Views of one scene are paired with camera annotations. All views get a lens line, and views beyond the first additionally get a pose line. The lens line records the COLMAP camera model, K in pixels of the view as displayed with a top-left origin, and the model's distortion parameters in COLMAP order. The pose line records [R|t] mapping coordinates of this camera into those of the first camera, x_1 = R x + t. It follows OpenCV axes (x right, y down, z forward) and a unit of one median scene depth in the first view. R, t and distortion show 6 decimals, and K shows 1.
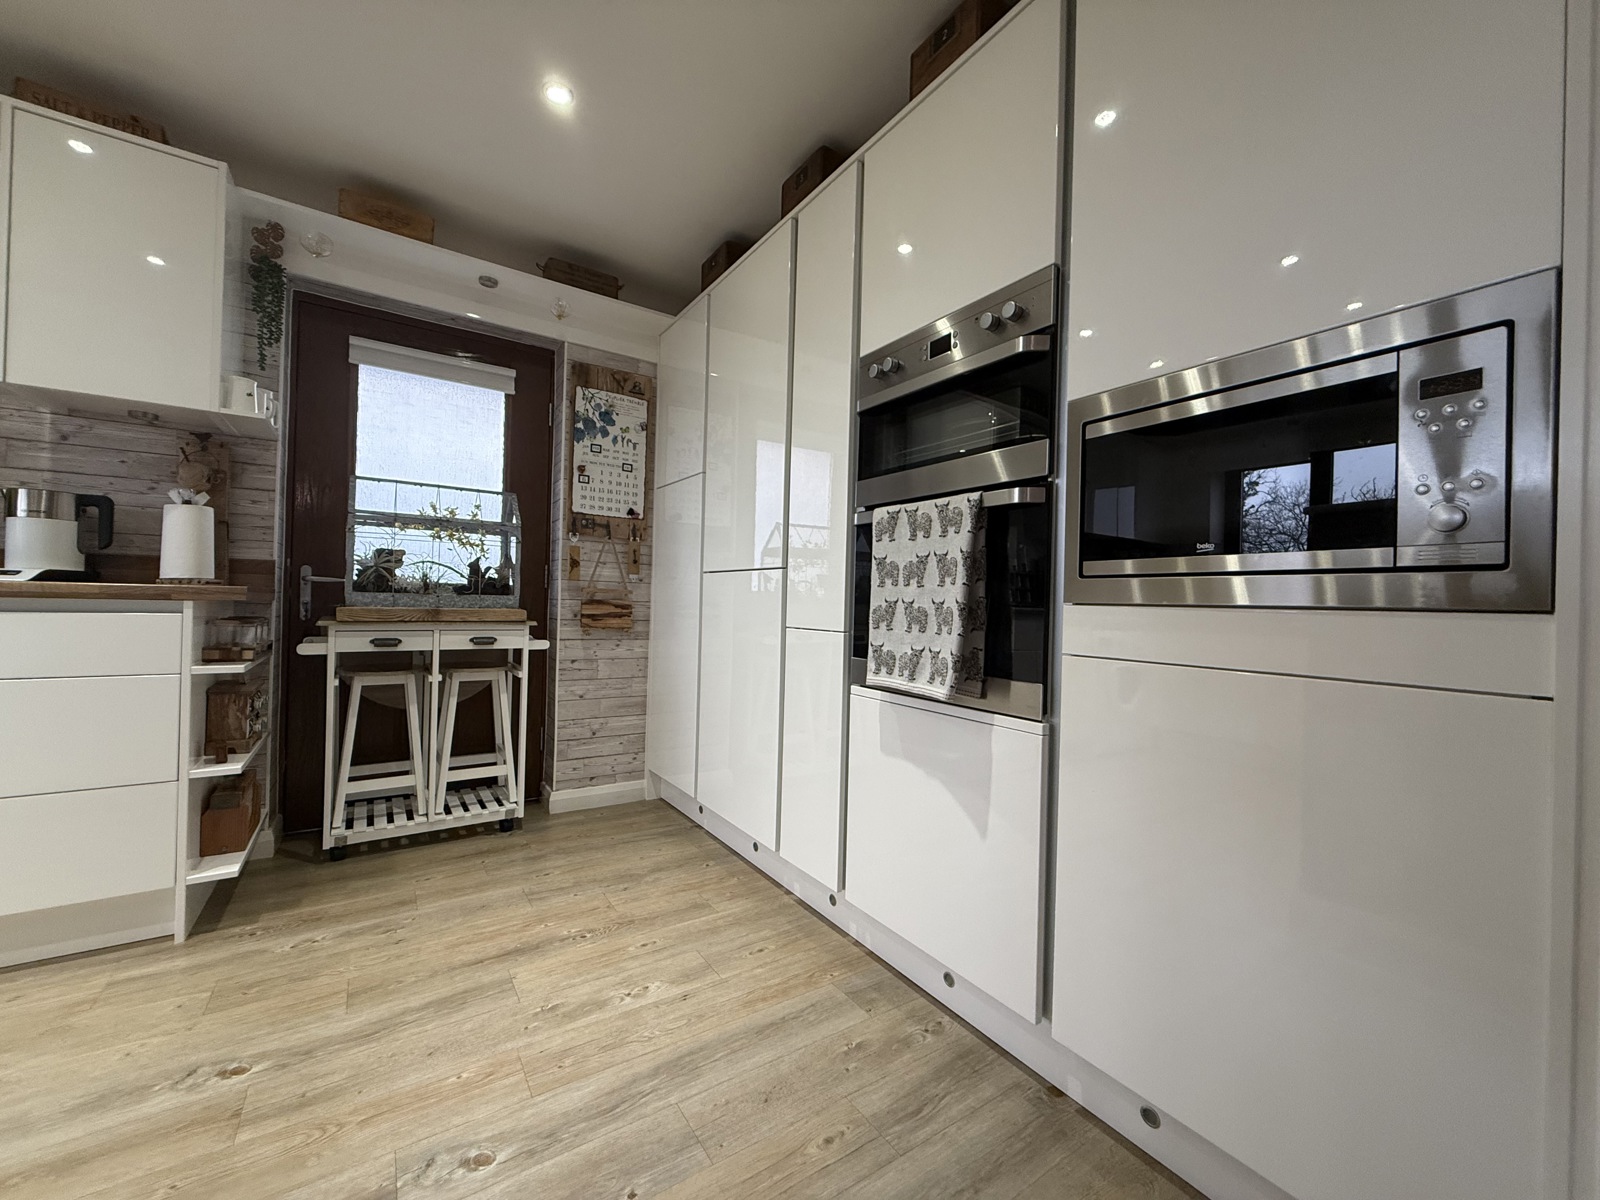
lens RADIAL K [[635.7, 0, 802.6], [0, 635.7, 600.4], [0, 0, 1]] dist [-0.001592, 0.000191]
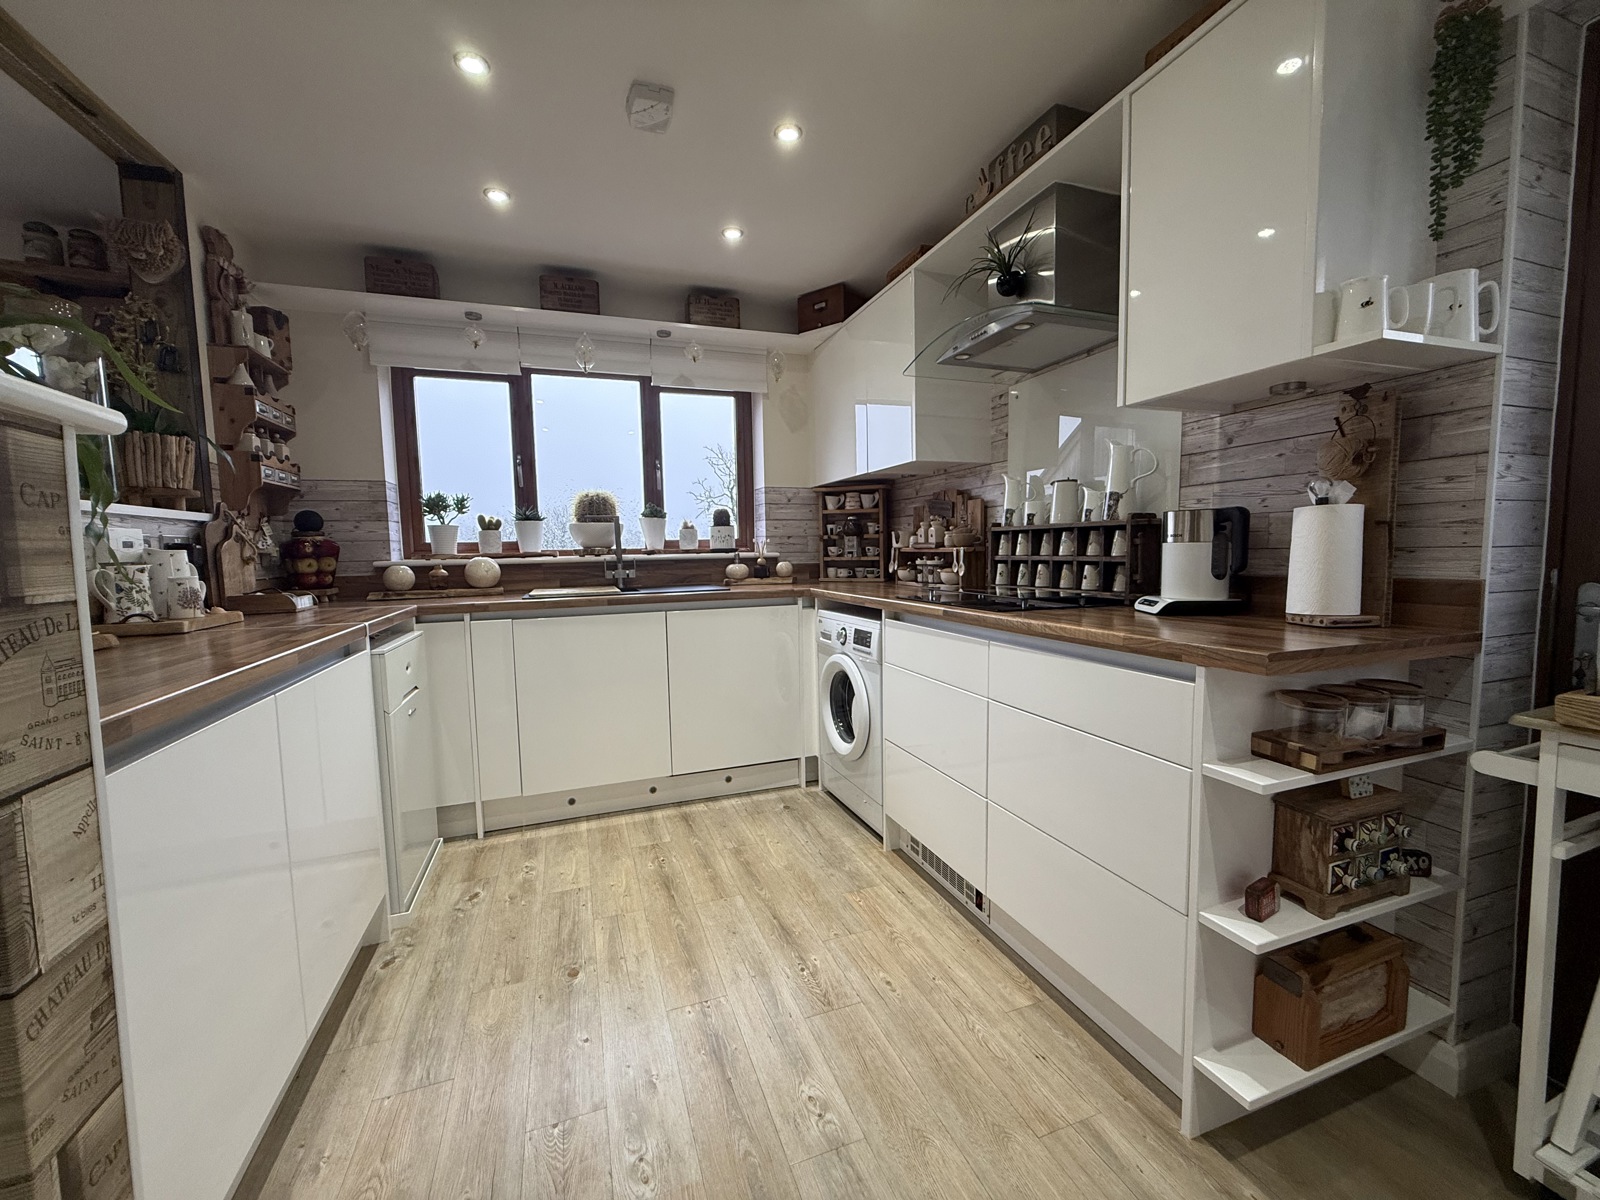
lens RADIAL K [[635.7, 0, 797.7], [0, 635.7, 600.7], [0, 0, 1]] dist [-0.001592, 0.000191]
pose [[-0.249277, 0.058243, -0.966679, -0.175415], [0.019118, 0.998291, 0.055217, -0.097623], [0.968243, -0.004717, -0.249965, 0.634472]]
